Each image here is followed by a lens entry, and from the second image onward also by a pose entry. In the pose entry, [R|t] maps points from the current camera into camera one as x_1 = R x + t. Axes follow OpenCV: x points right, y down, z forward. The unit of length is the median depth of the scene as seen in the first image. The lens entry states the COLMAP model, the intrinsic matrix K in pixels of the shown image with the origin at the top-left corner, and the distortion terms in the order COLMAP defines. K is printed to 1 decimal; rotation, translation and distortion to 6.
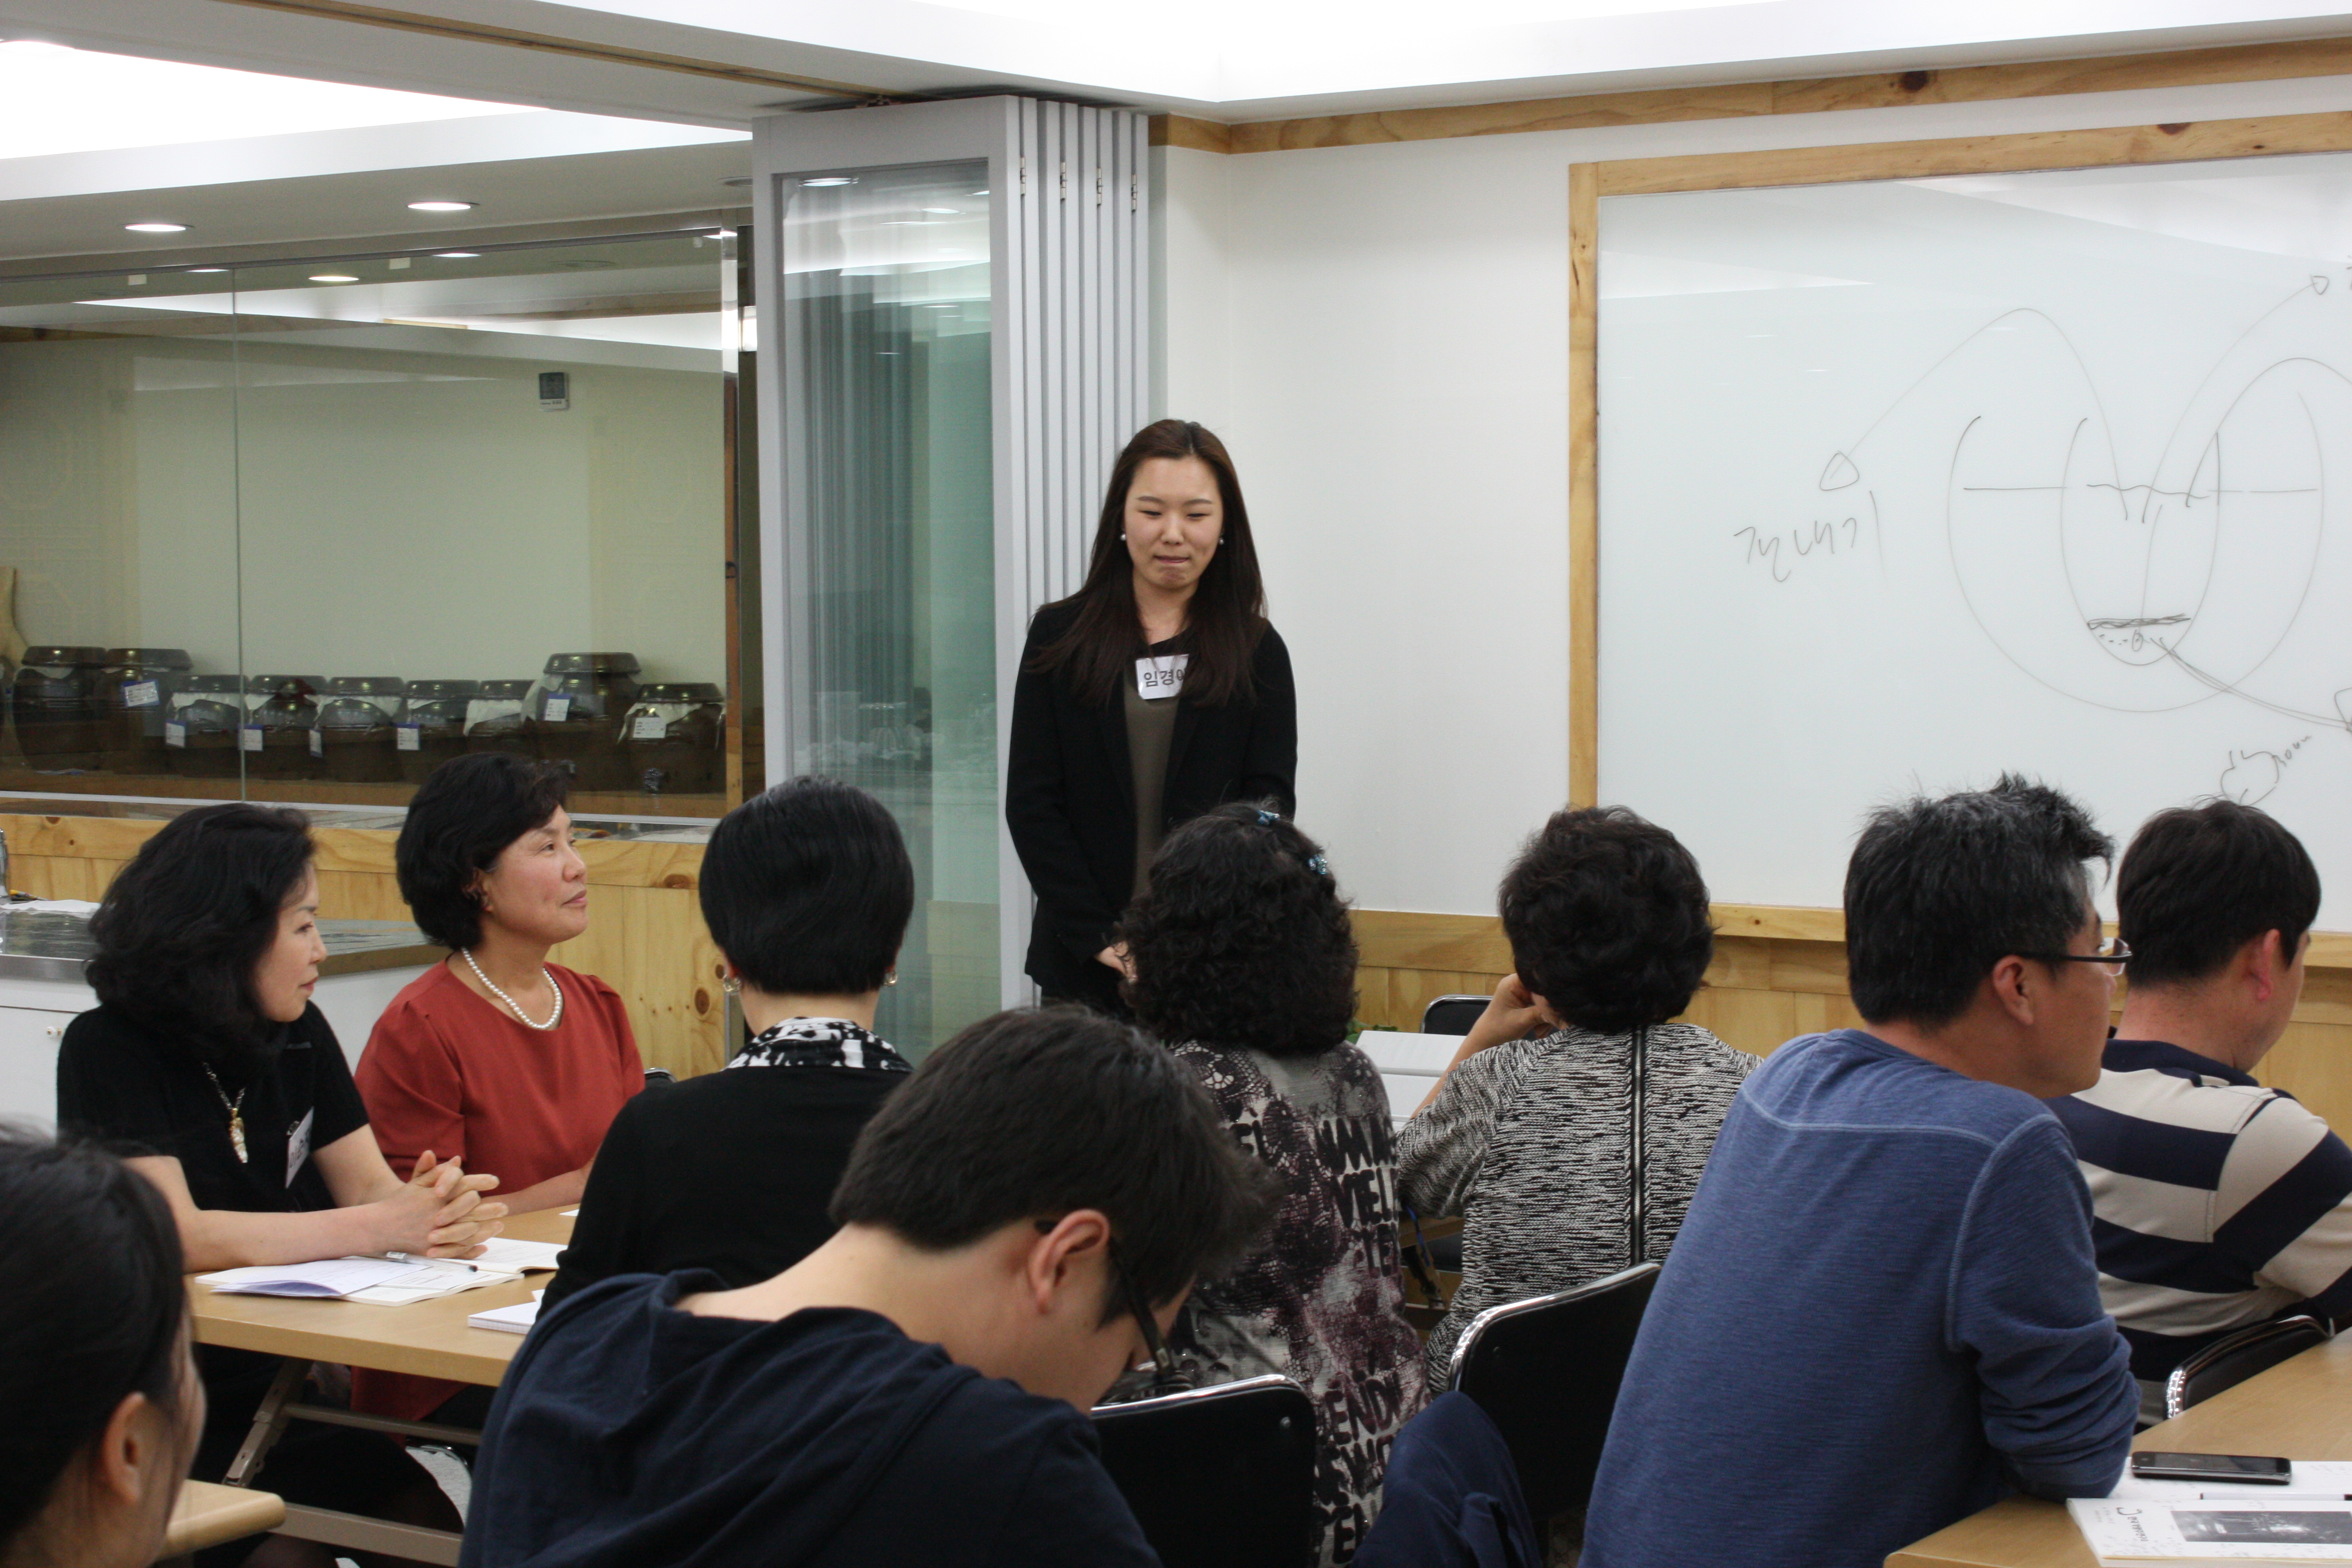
lens RADIAL K [[4223.4, 0, 1138.6], [0, 4223.4, 768.2], [0, 0, 1]] dist [0.028146, 0.000000]
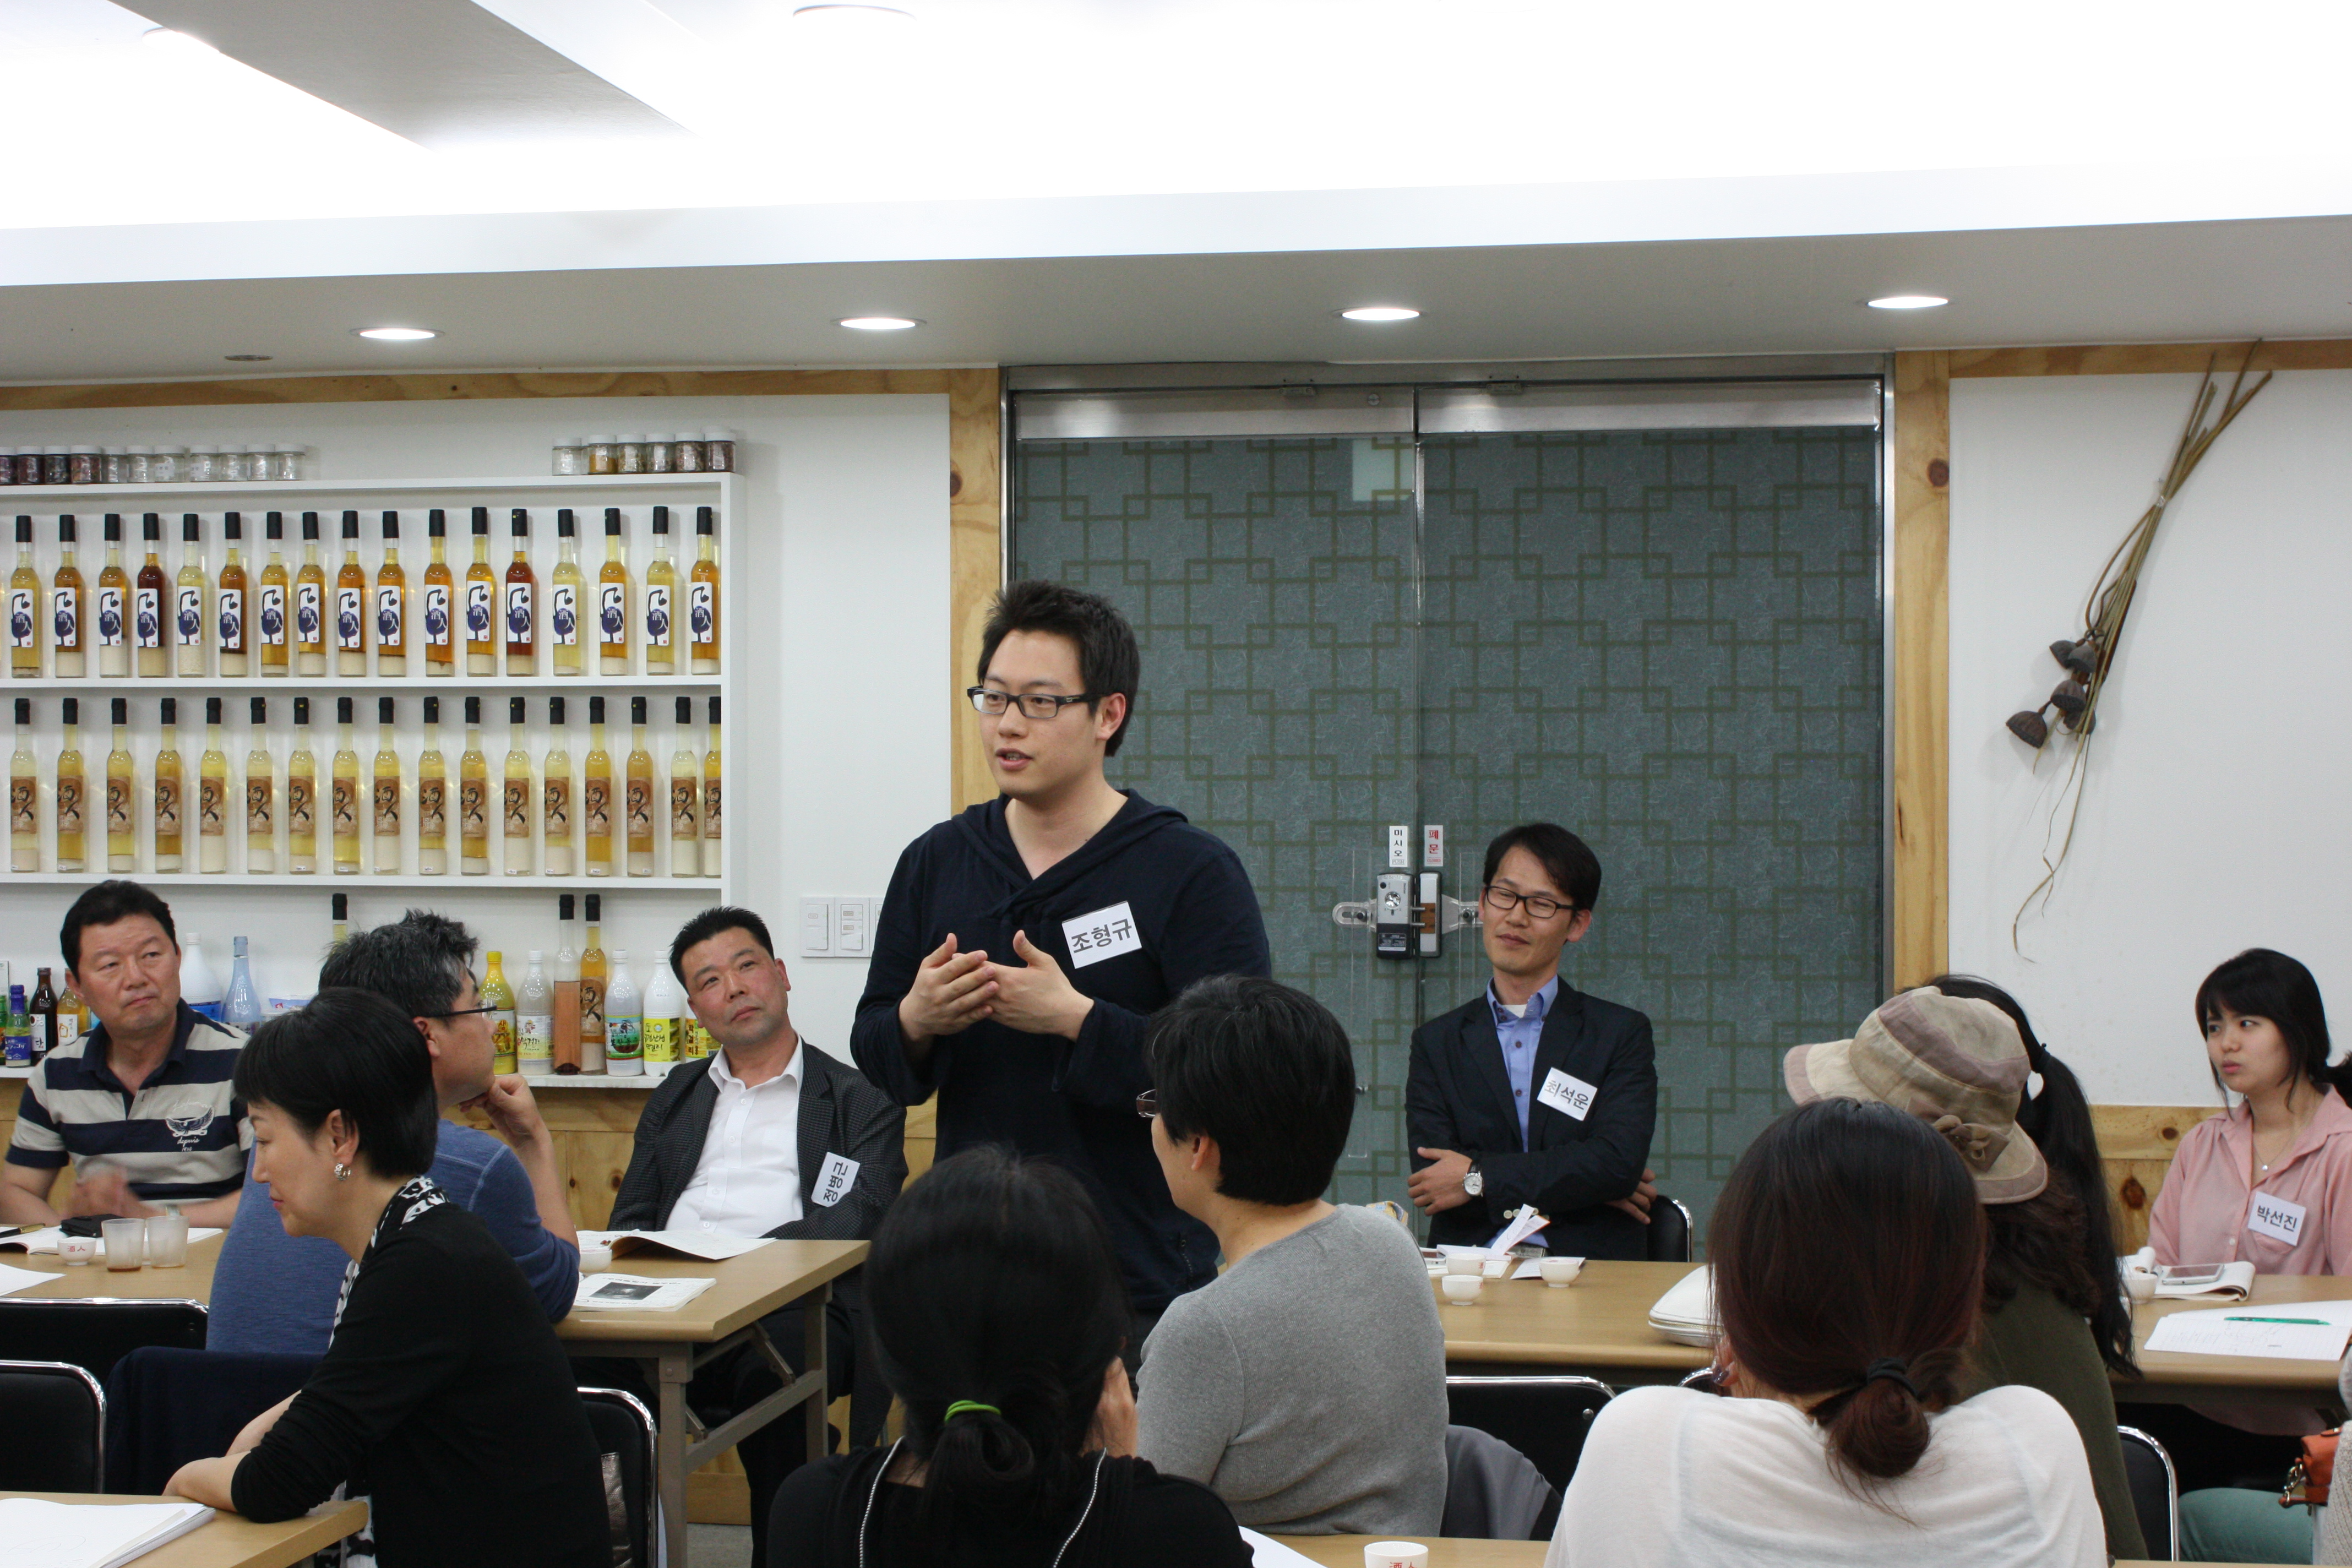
lens RADIAL K [[3547.0, 0, 1209.3], [0, 3547.0, 826.3], [0, 0, 1]] dist [-0.042158, 0.000000]
pose [[-0.402860, -0.005478, 0.915245, -0.592120], [0.042476, 0.998793, 0.024675, -0.025682], [-0.914275, 0.048817, -0.402141, 0.663909]]
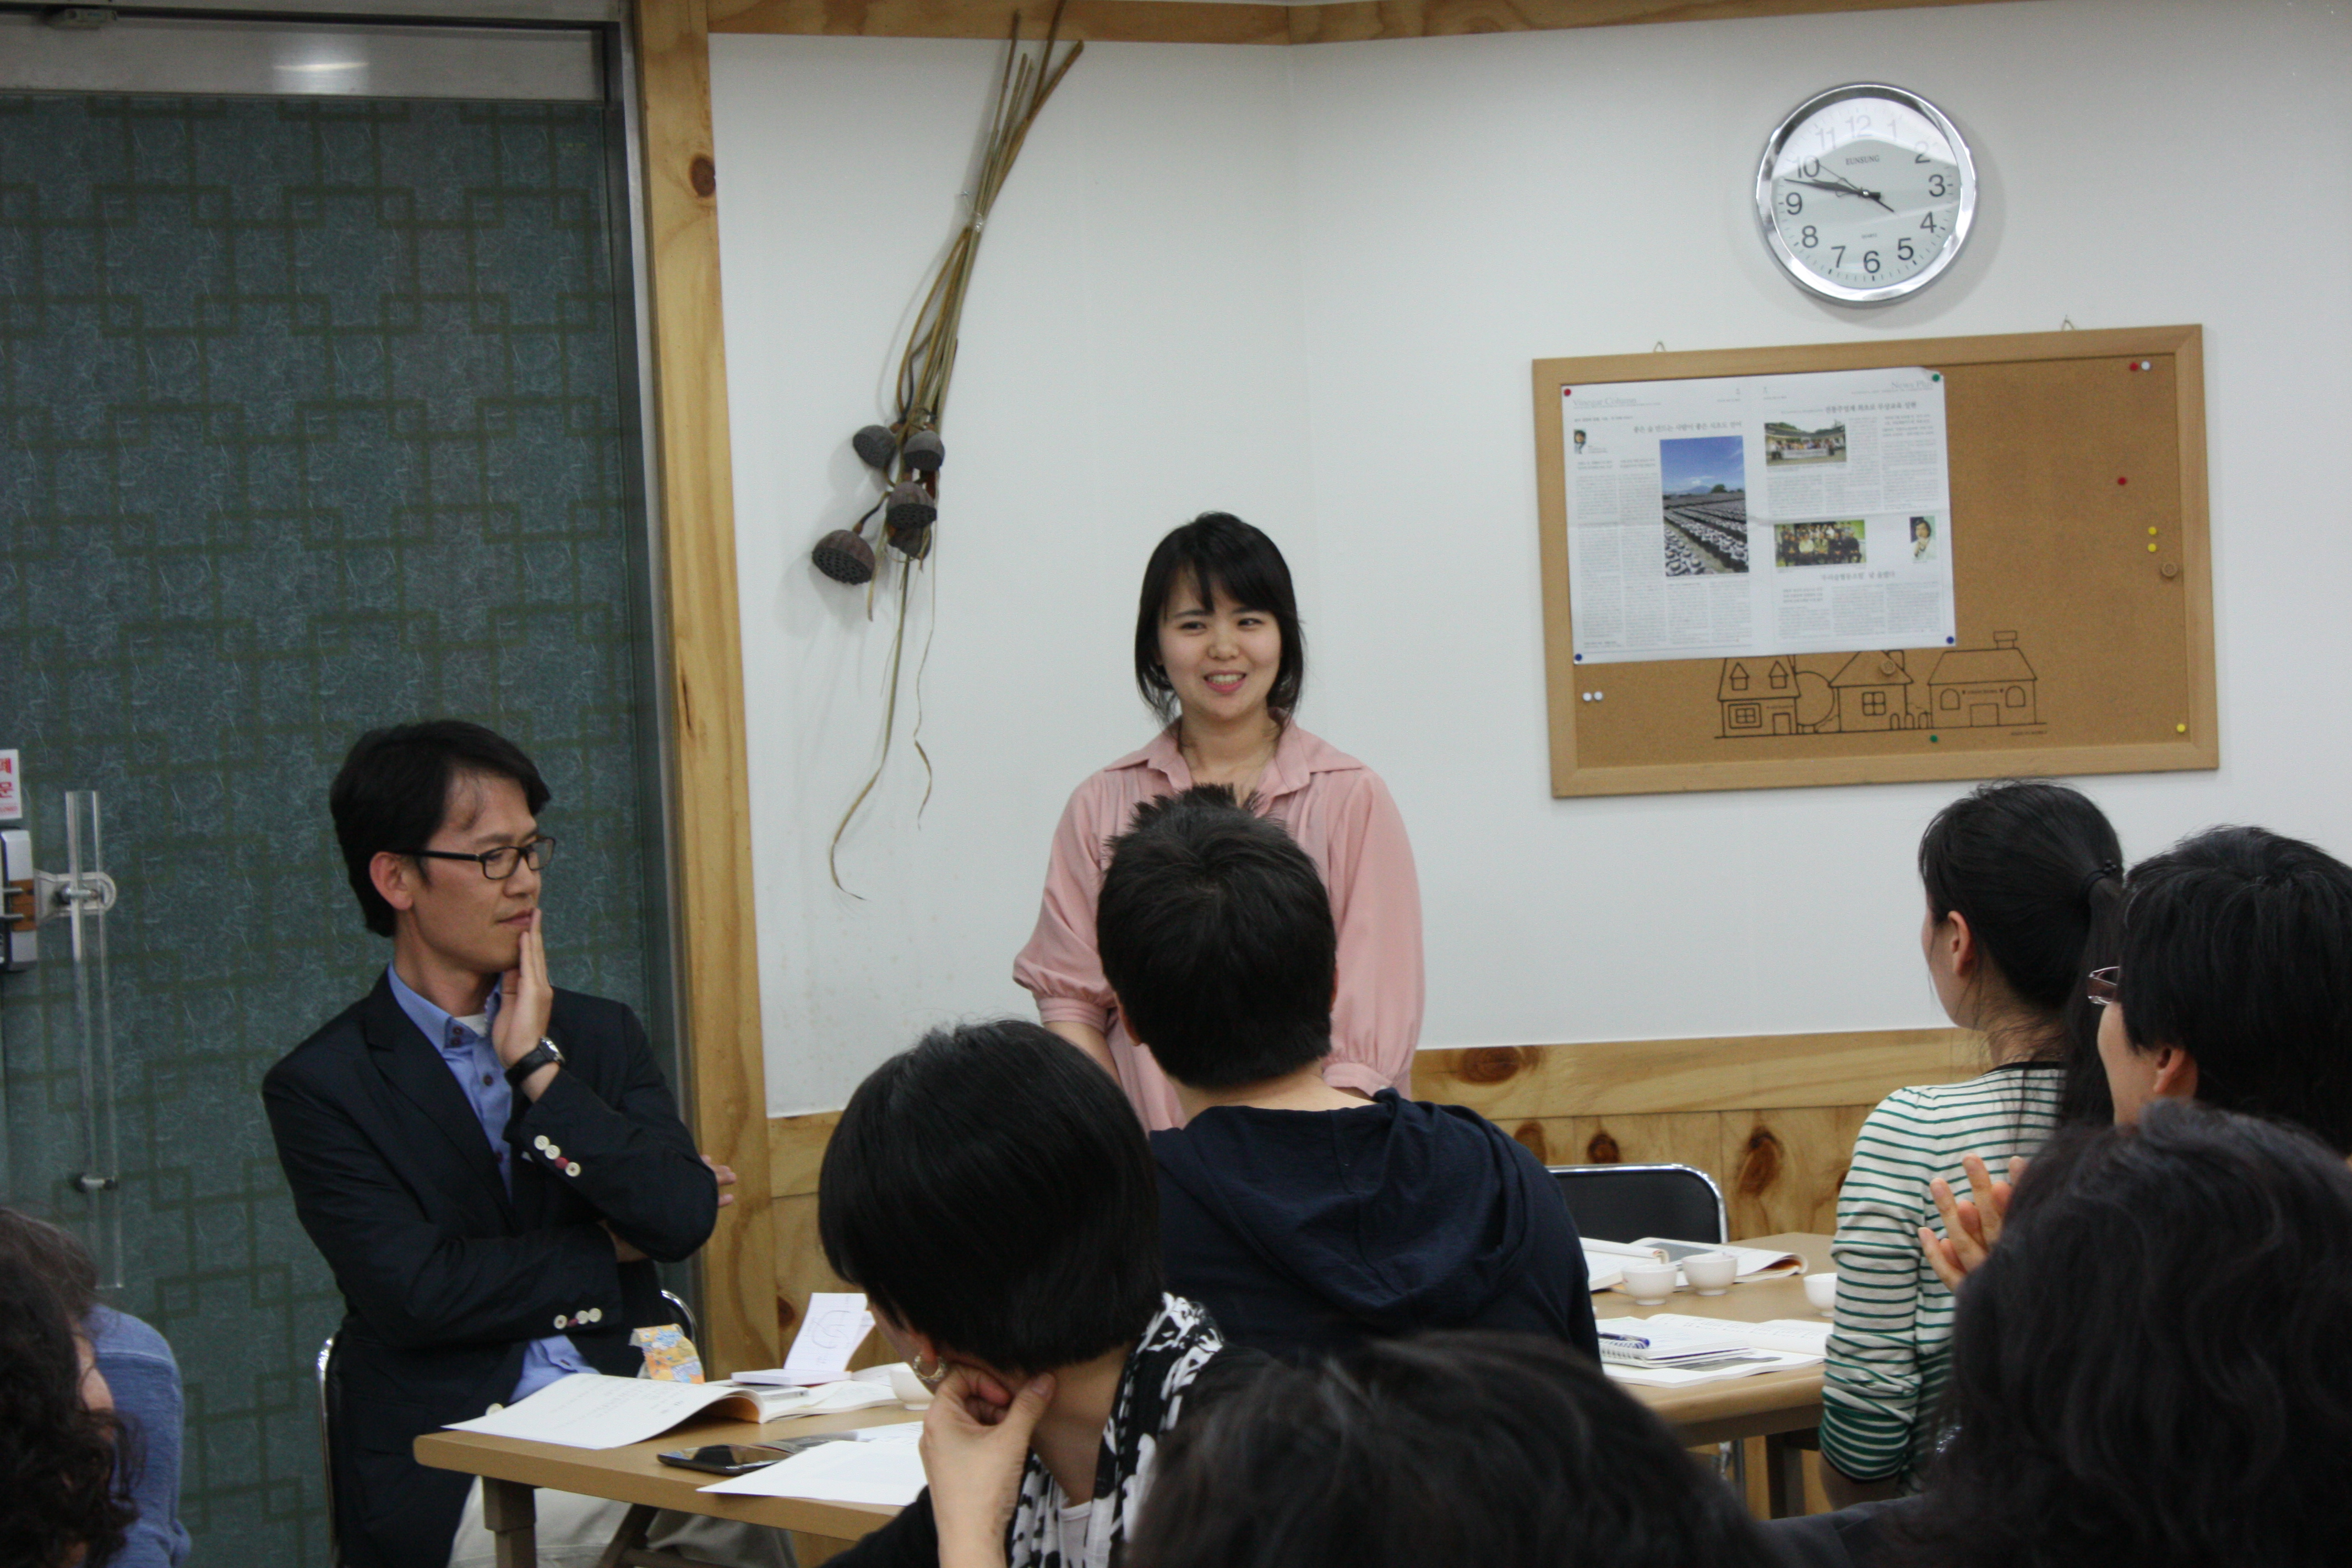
lens RADIAL K [[5829.8, 0, 1185.5], [0, 5829.8, 761.3], [0, 0, 1]] dist [0.135852, 0.000000]
pose [[-0.945560, 0.041446, 0.322799, -0.219807], [0.066901, 0.995429, 0.068160, -0.049674], [-0.318498, 0.086045, -0.944010, 1.057135]]
